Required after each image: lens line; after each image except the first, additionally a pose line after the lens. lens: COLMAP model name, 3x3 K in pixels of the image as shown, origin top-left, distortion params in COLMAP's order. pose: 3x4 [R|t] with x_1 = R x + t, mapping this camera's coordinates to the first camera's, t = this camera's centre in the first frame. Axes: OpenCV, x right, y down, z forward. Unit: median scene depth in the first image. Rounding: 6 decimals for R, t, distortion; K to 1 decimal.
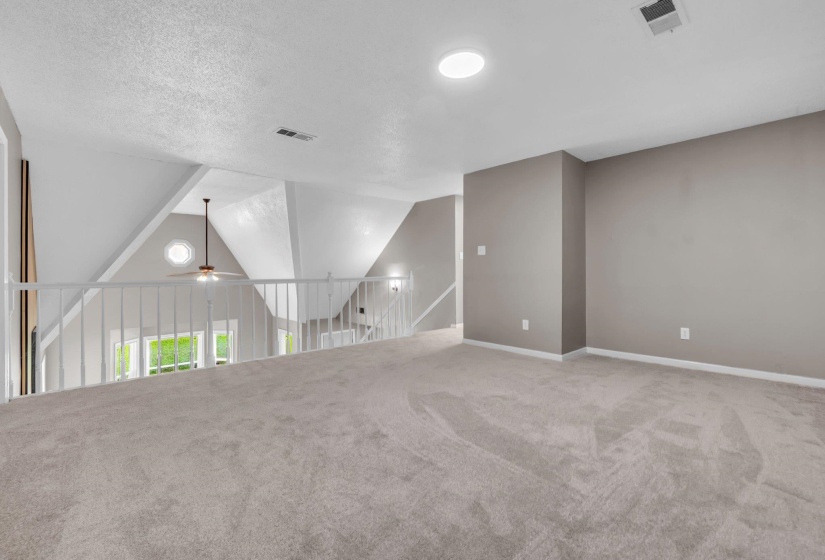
lens RADIAL K [[372.7, 0, 396.9], [0, 372.7, 273.2], [0, 0, 1]] dist [-0.009825, 0.000116]
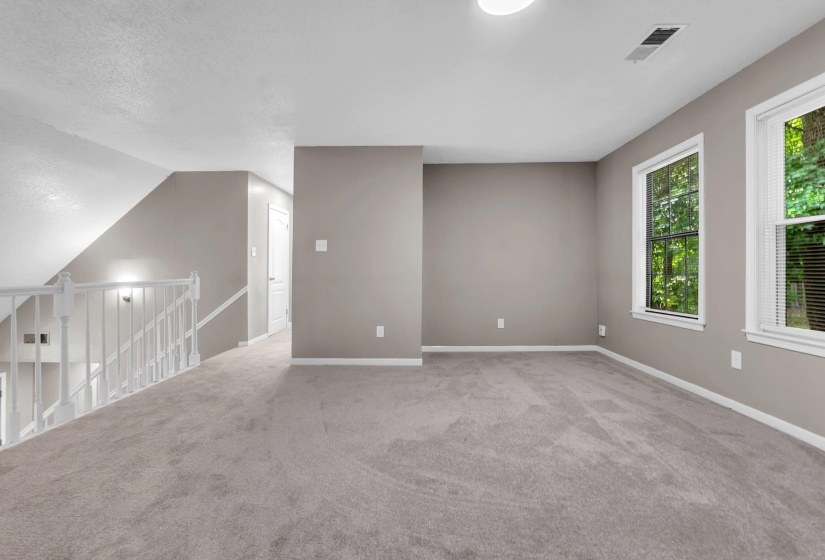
lens RADIAL K [[372.7, 0, 412.2], [0, 372.7, 278.9], [0, 0, 1]] dist [-0.009825, 0.000116]
pose [[0.676825, -0.013435, 0.736021, -0.380115], [0.006563, 0.999904, 0.012217, 0.002978], [-0.736115, -0.003439, 0.676848, 0.510213]]
